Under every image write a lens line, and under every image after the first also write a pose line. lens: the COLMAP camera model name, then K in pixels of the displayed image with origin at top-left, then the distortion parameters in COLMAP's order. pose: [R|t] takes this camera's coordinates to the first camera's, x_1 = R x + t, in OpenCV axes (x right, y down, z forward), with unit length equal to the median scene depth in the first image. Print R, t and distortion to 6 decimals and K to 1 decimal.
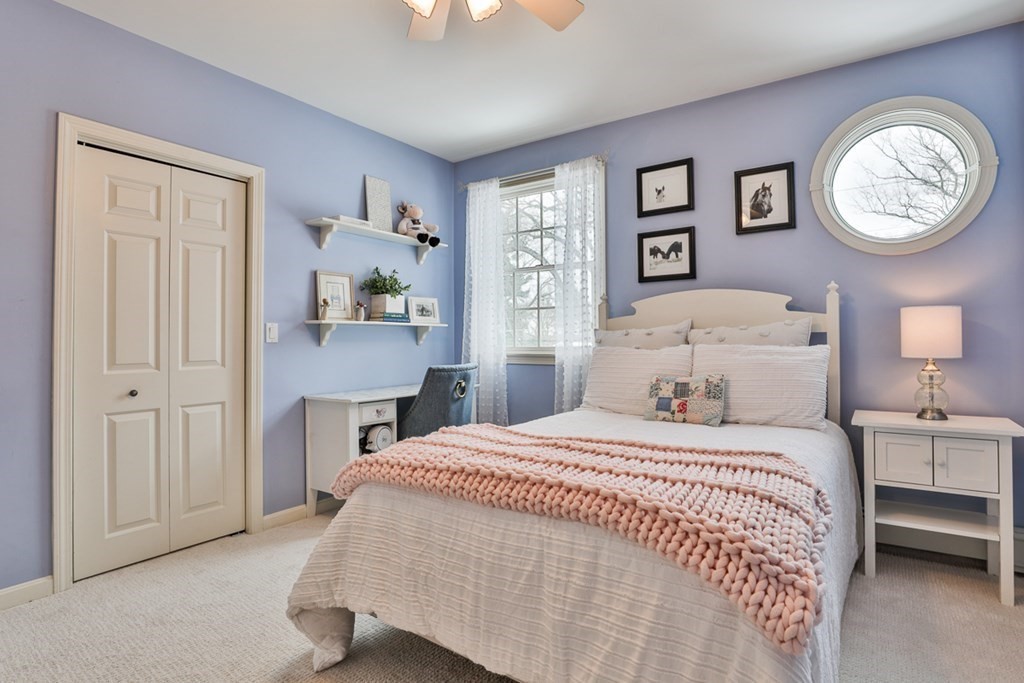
lens RADIAL K [[517.4, 0, 510.2], [0, 517.4, 325.4], [0, 0, 1]] dist [-0.046543, 0.000307]
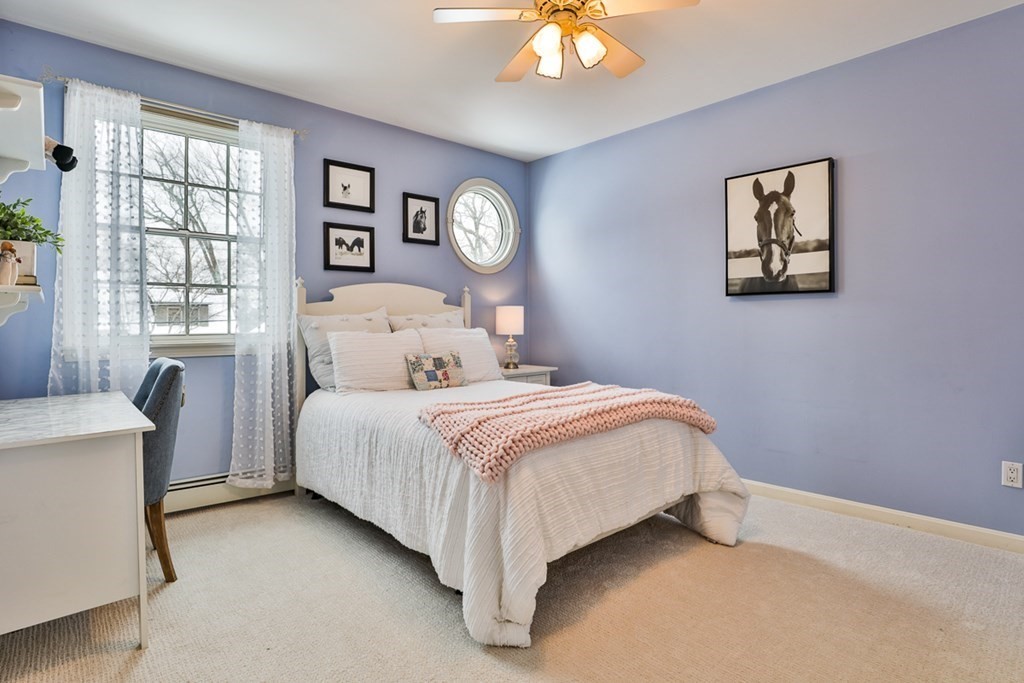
lens RADIAL K [[517.4, 0, 510.2], [0, 517.4, 325.4], [0, 0, 1]] dist [-0.046543, 0.000307]
pose [[0.226107, 0.000047, 0.974103, -0.703944], [-0.019243, 0.999805, 0.004418, 0.017571], [-0.973912, -0.019743, 0.226064, 0.427745]]
